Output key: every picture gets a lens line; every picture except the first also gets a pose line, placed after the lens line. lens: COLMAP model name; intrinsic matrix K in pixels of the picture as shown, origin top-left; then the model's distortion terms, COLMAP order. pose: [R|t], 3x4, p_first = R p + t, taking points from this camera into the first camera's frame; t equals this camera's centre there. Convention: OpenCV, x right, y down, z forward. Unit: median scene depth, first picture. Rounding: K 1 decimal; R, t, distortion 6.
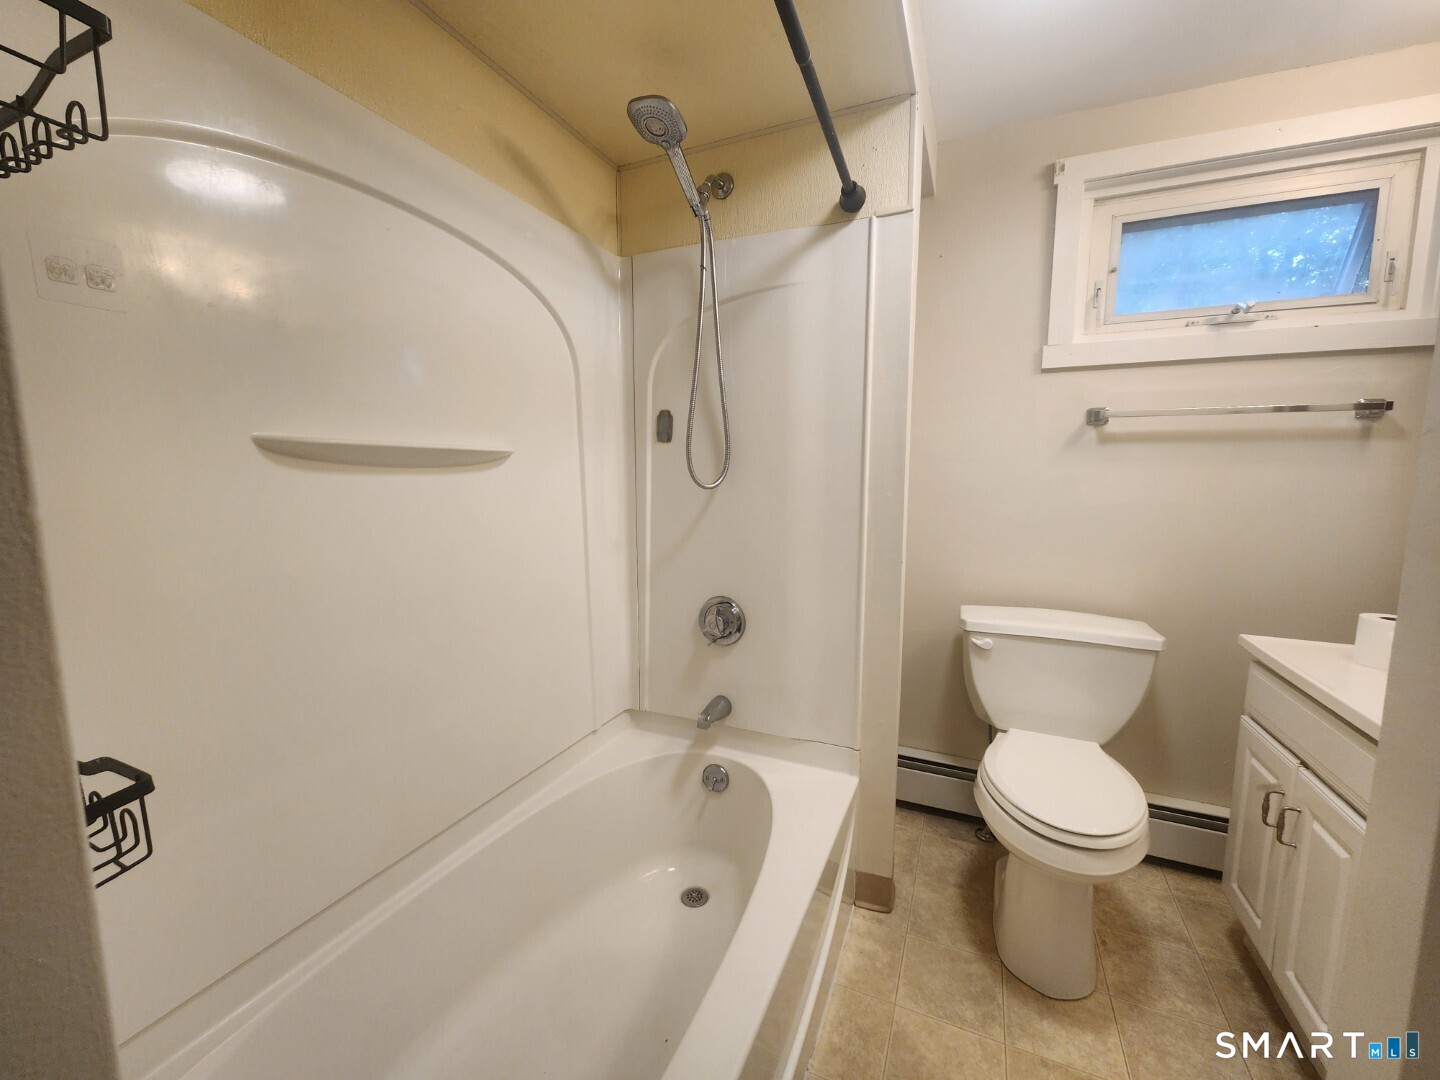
lens RADIAL K [[584.0, 0, 718.4], [0, 584.0, 547.4], [0, 0, 1]] dist [0.001289, -0.000413]
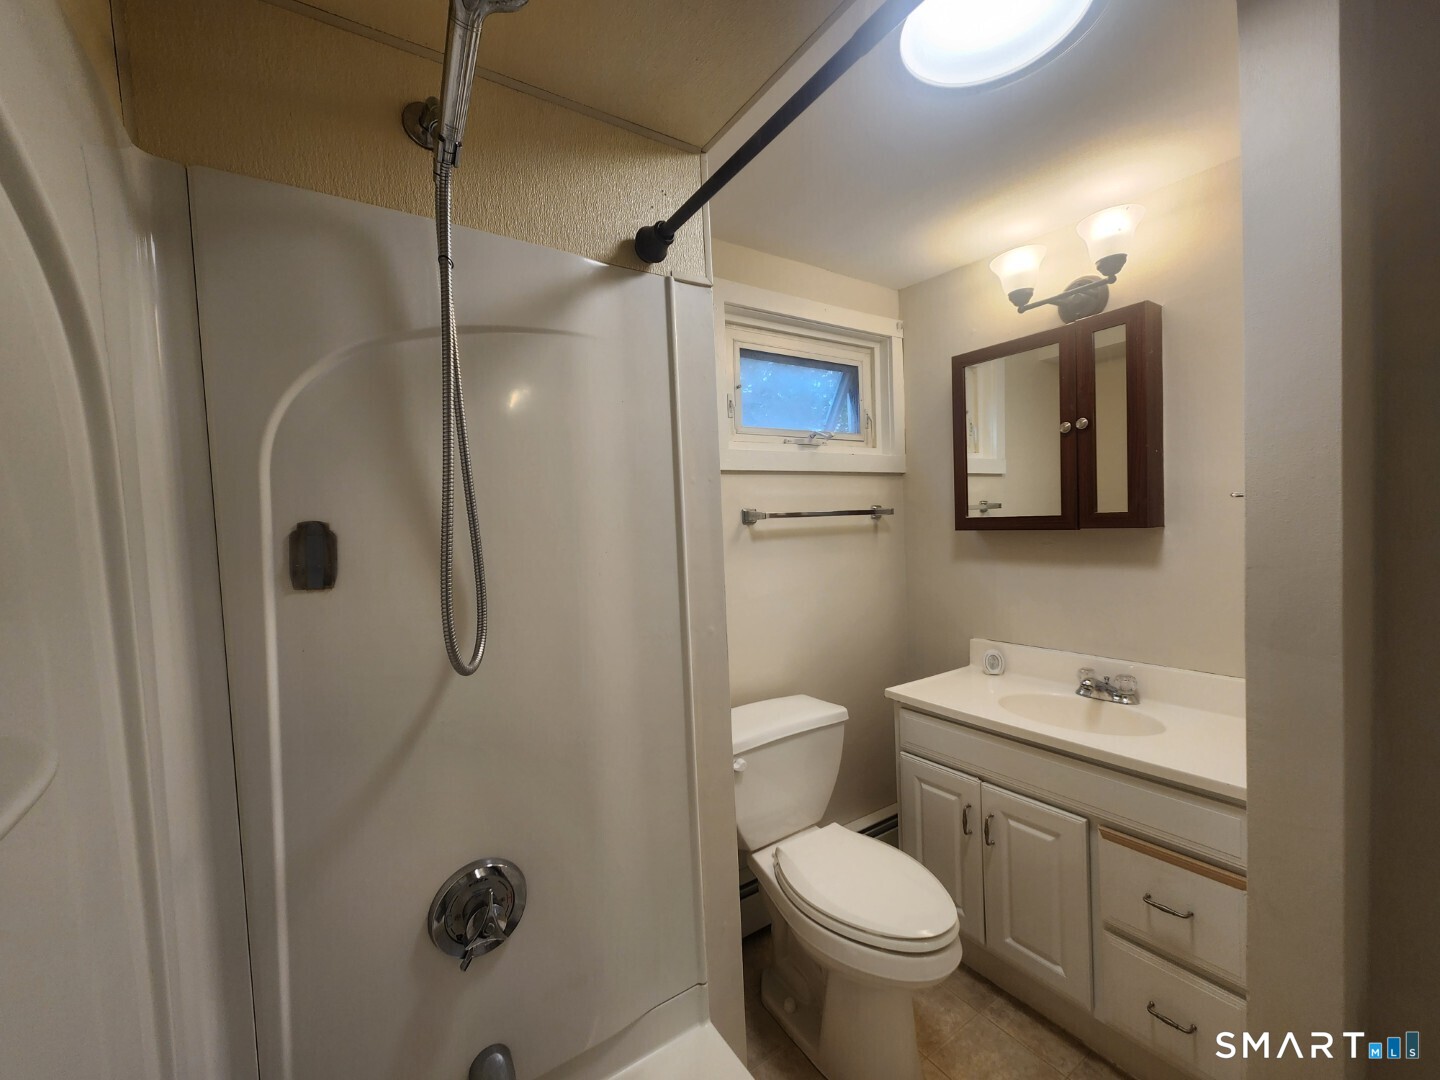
lens RADIAL K [[586.8, 0, 720.1], [0, 586.8, 546.3], [0, 0, 1]] dist [0.000519, -0.001110]
pose [[0.540202, -0.059992, 0.839395, -0.321348], [0.151171, 0.988148, -0.026665, -0.160522], [-0.827846, 0.141296, 0.542868, 0.499411]]
